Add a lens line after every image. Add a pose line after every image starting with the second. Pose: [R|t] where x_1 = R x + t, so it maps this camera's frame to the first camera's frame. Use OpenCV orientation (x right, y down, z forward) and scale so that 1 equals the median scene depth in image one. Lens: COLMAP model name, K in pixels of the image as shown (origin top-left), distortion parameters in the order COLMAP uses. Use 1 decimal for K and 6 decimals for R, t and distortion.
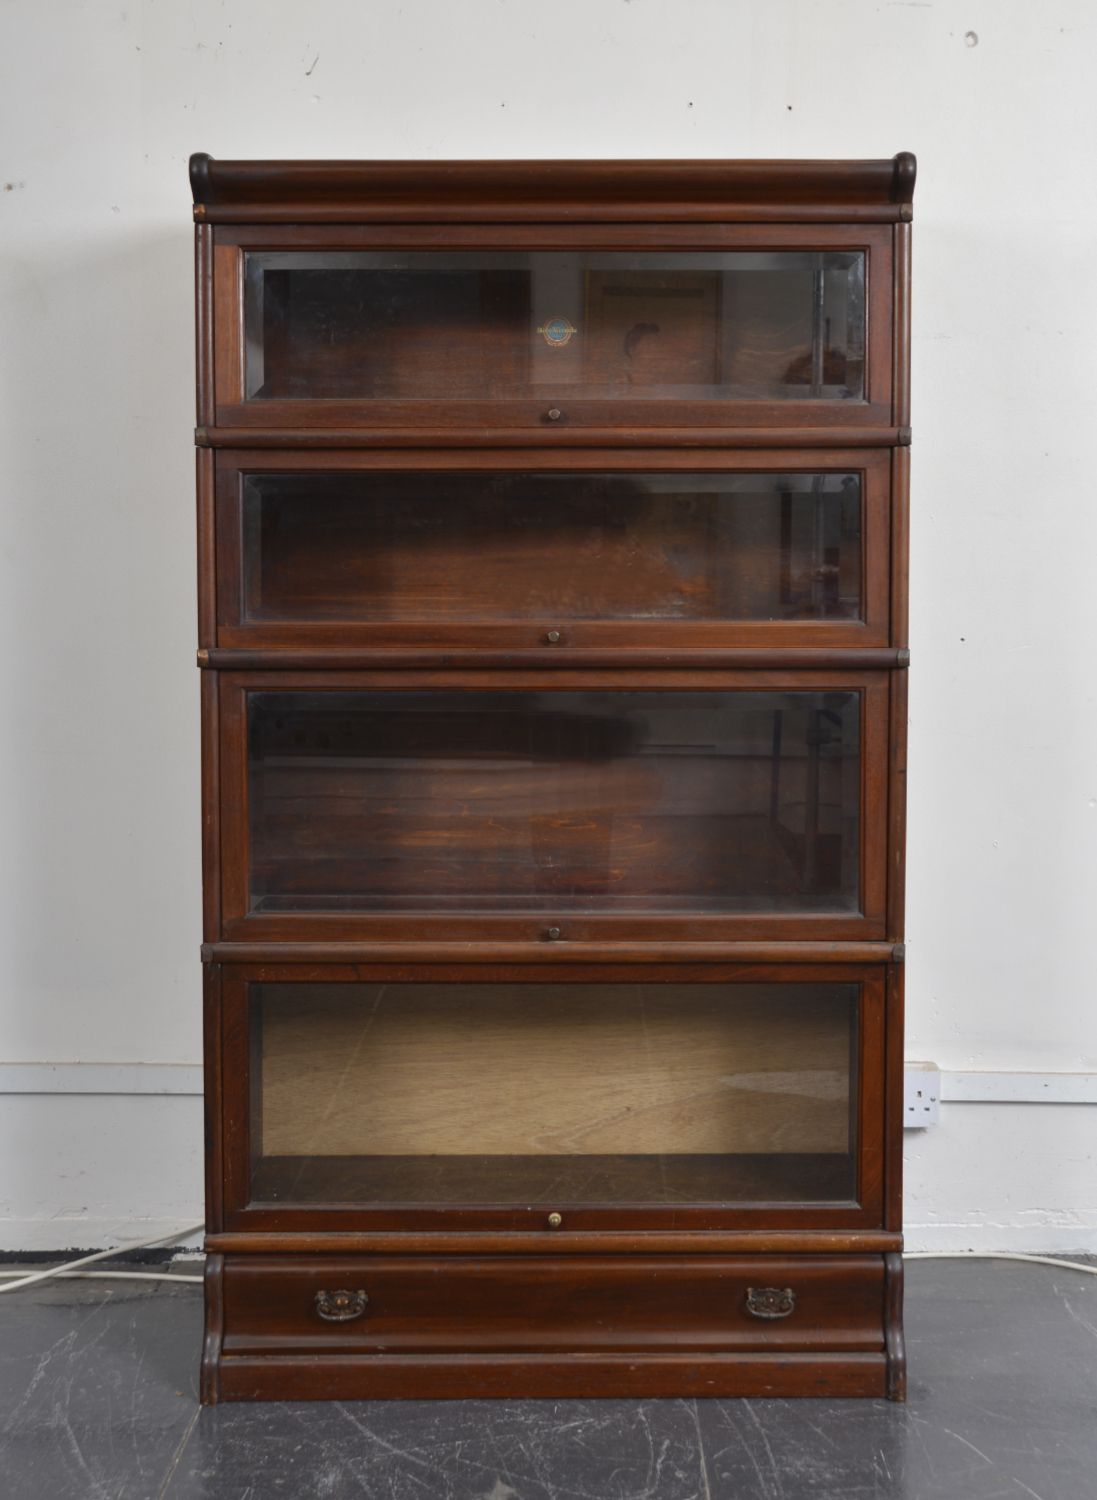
lens RADIAL K [[1792.4, 0, 591.1], [0, 1792.4, 633.9], [0, 0, 1]] dist [-0.040521, 0.238515]
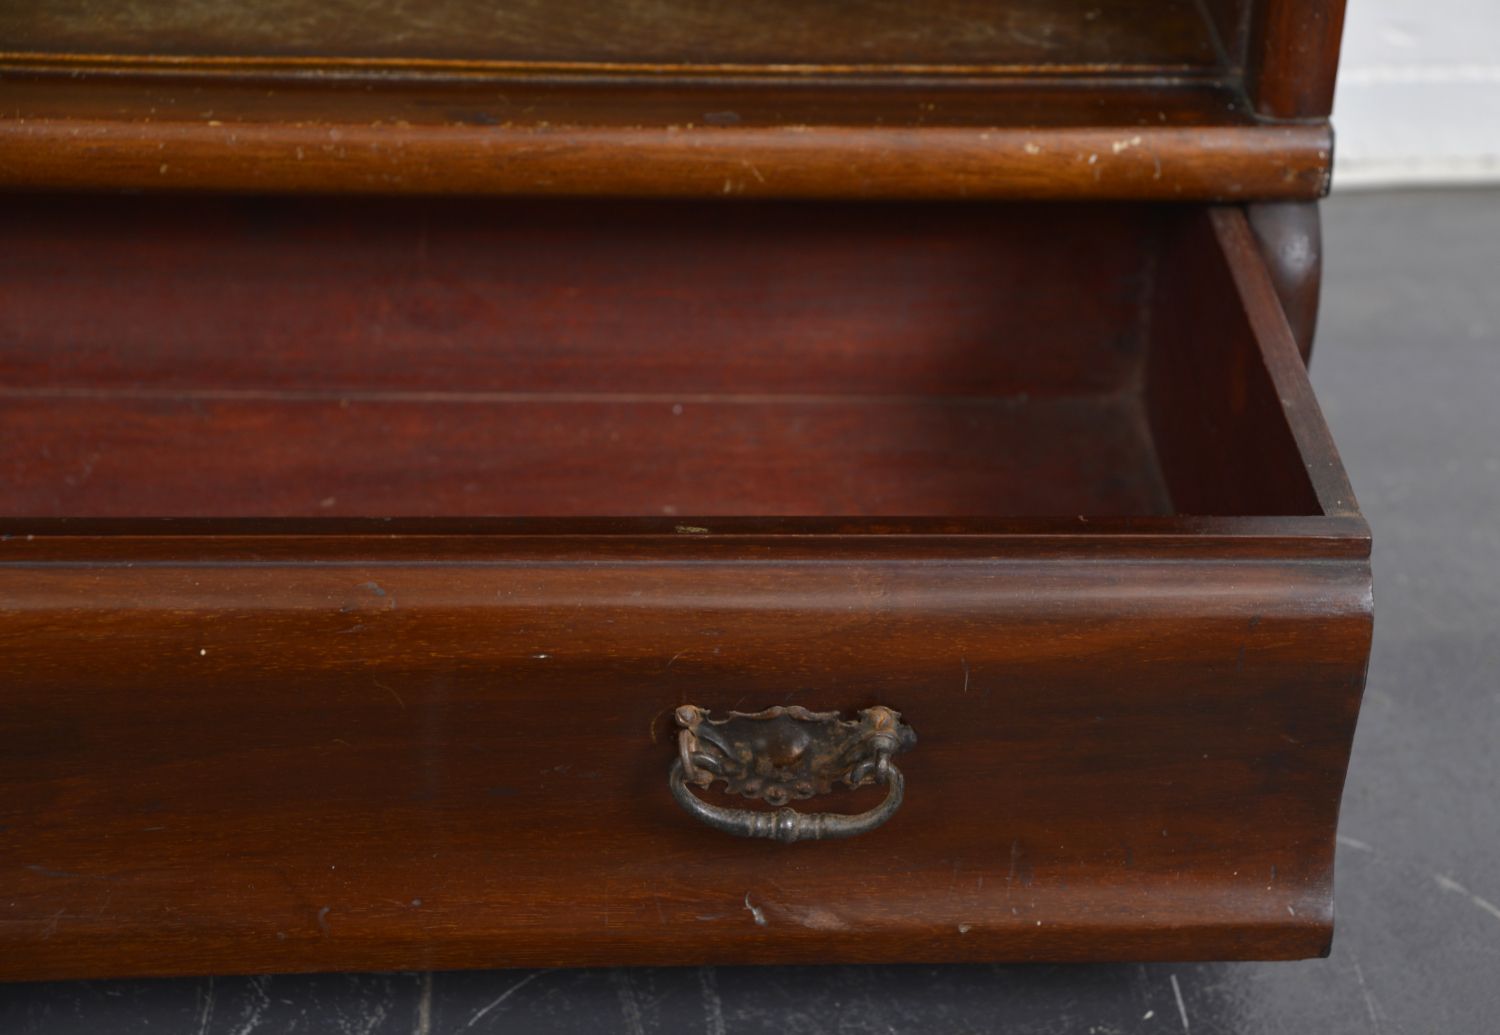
lens RADIAL K [[3469.4, 0, 750.0], [0, 3469.4, 517.5], [0, 0, 1]] dist [0.372885, 0.101664]
pose [[0.998841, 0.004053, 0.047954, 0.077404], [-0.024707, 0.898292, 0.438704, 0.183728], [-0.041298, -0.439381, 0.897351, 0.575529]]
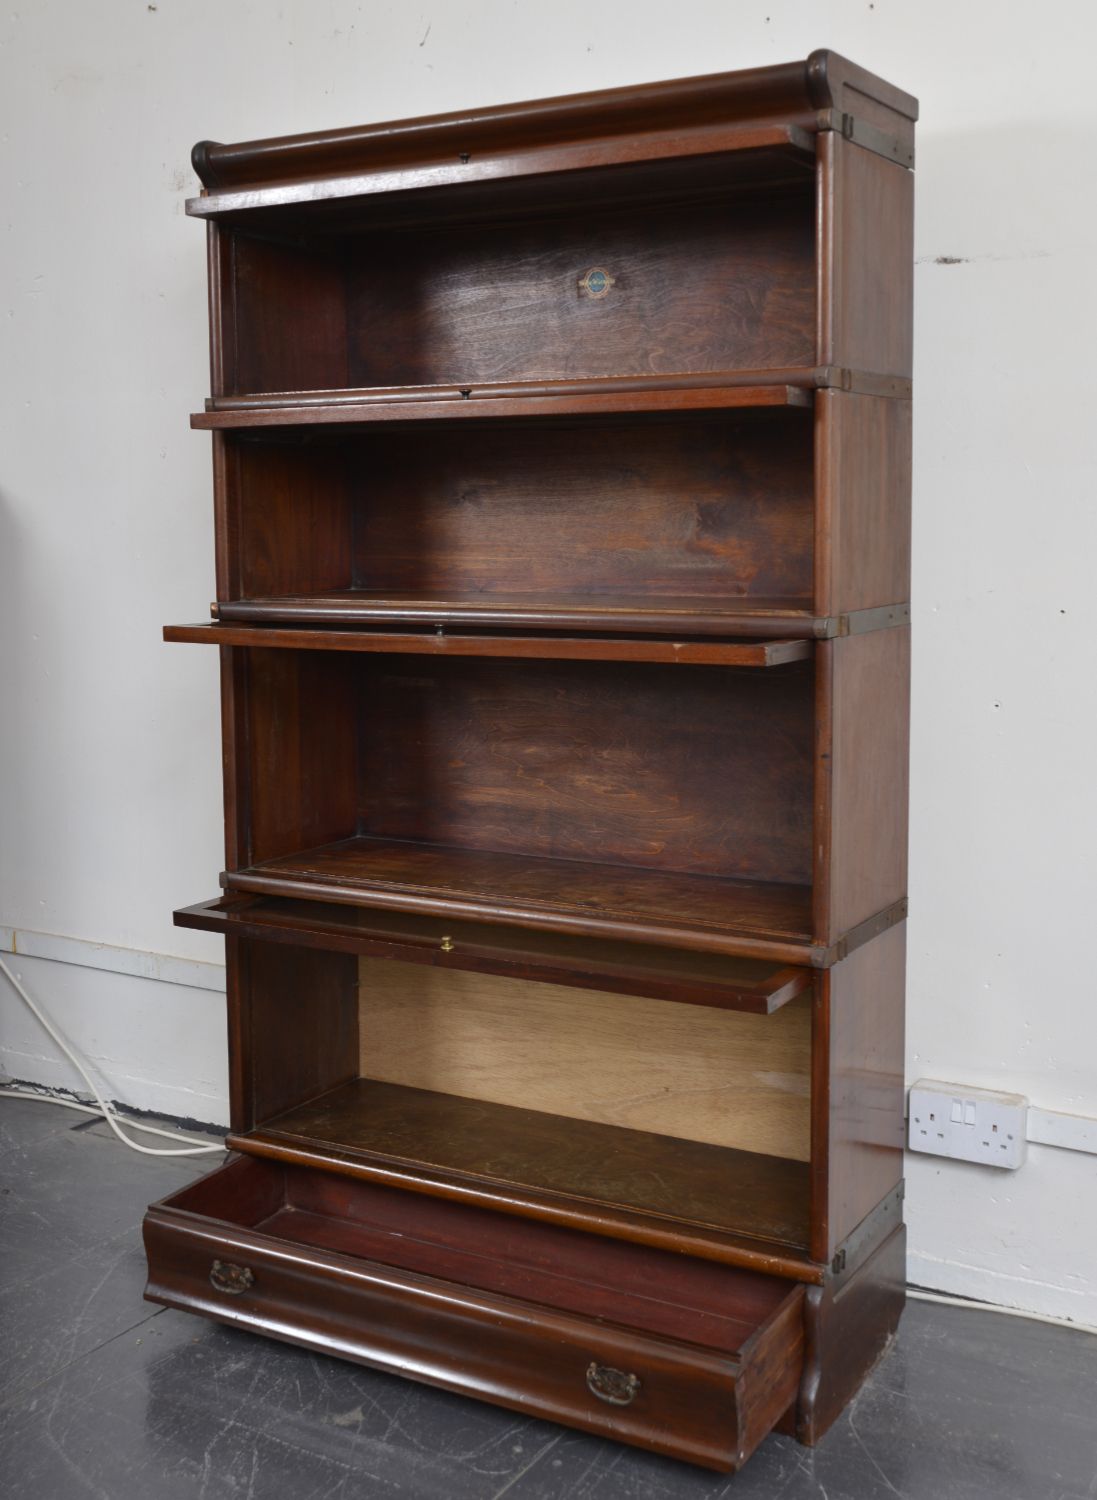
lens RADIAL K [[1773.1, 0, 544.2], [0, 1773.1, 681.0], [0, 0, 1]] dist [-0.042169, 0.243112]
pose [[0.858631, 0.043651, -0.510733, 0.497659], [-0.020109, 0.998469, 0.051530, -0.002948], [0.512200, -0.033975, 0.858194, 0.172272]]
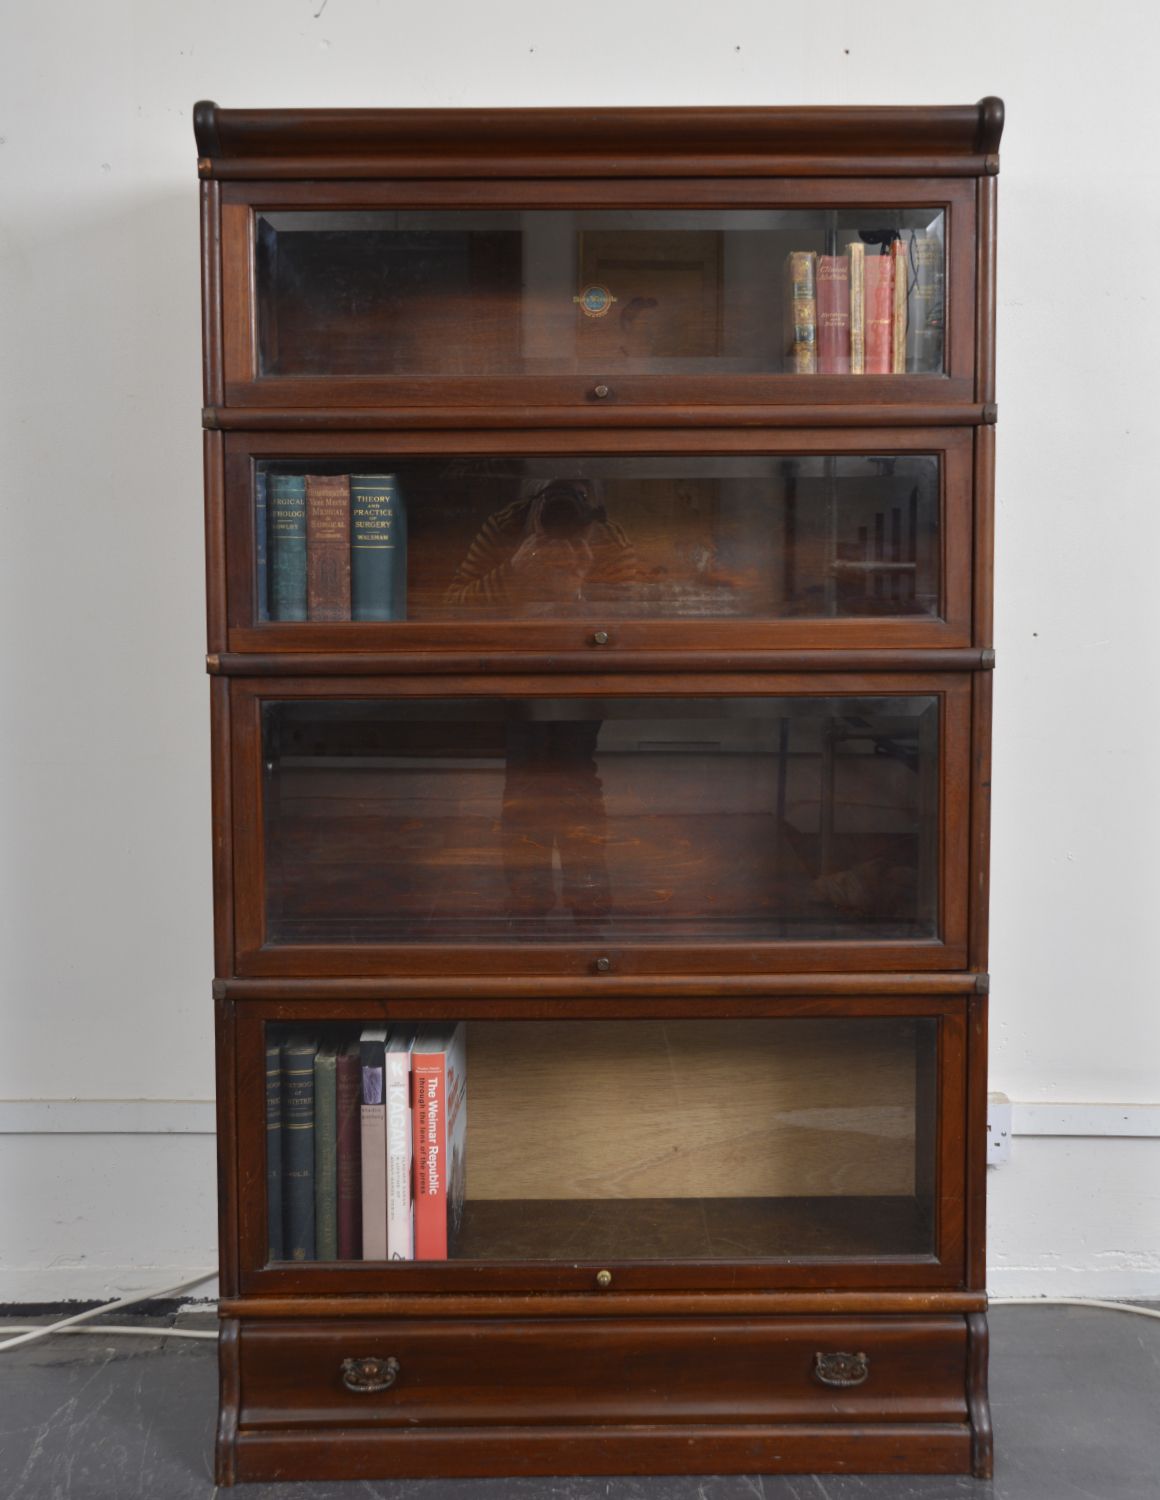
lens RADIAL K [[1804.4, 0, 576.2], [0, 1804.4, 638.4], [0, 0, 1]] dist [-0.051335, 0.269790]
pose [[0.999980, -0.005262, 0.003365, -0.035898], [0.005214, 0.999889, 0.013991, -0.010717], [-0.003439, -0.013973, 0.999896, 0.090288]]
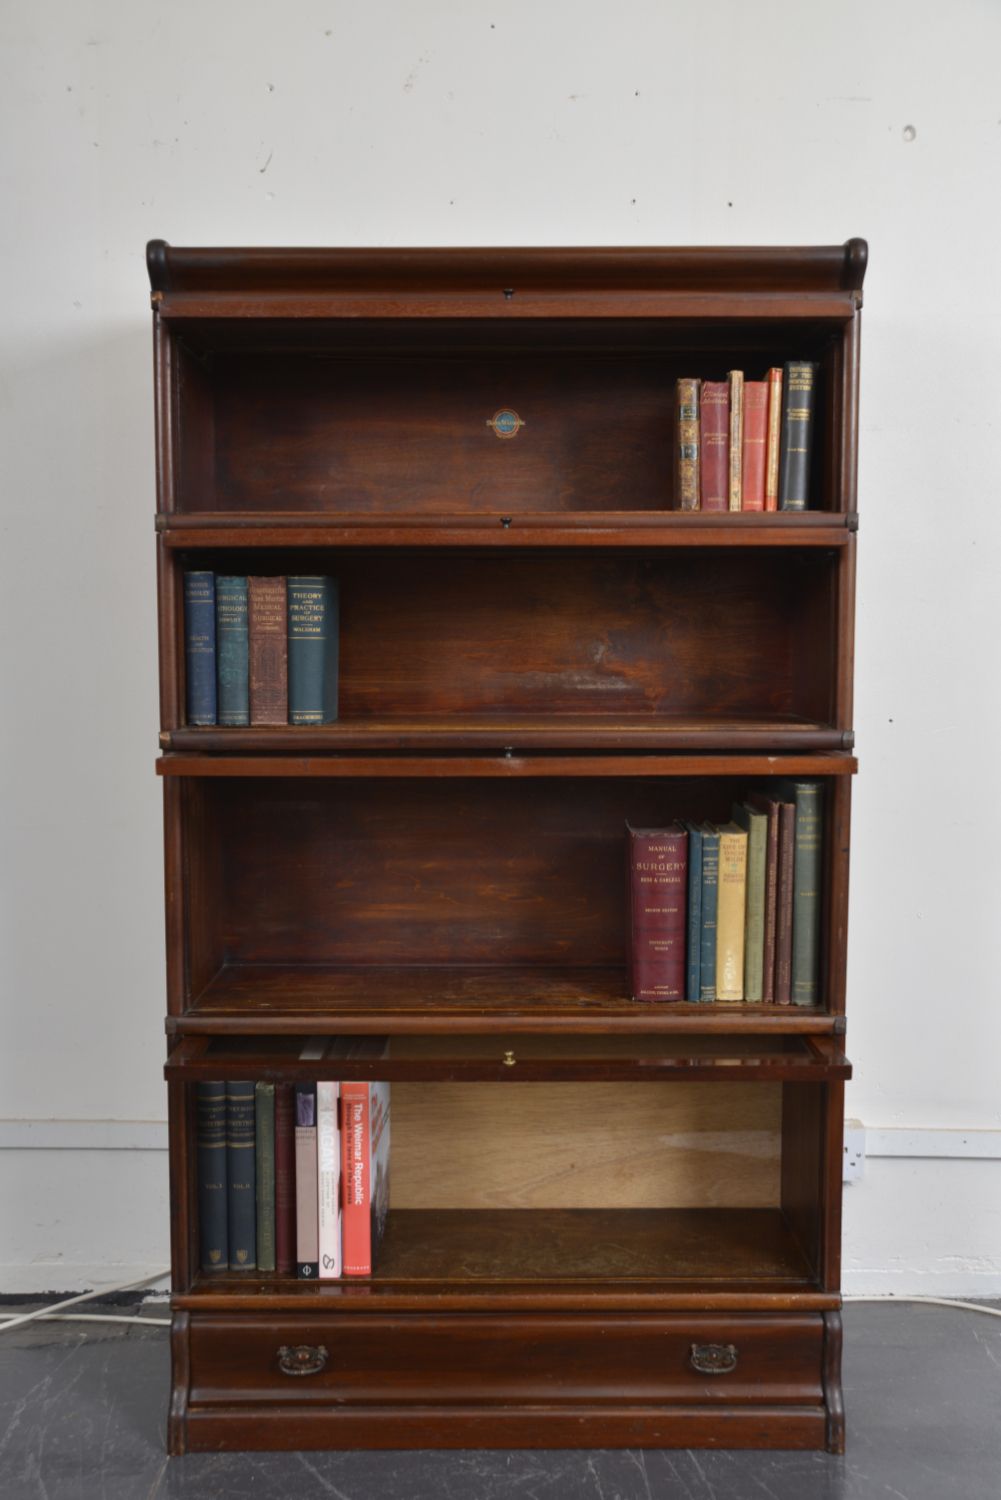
lens RADIAL K [[1513.1, 0, 497.8], [0, 1513.1, 767.0], [0, 0, 1]] dist [-0.046145, 0.251809]
pose [[0.999994, 0.000215, -0.003467, -0.022718], [-0.000087, 0.999329, 0.036631, -0.002698], [0.003472, -0.036631, 0.999323, 0.132954]]
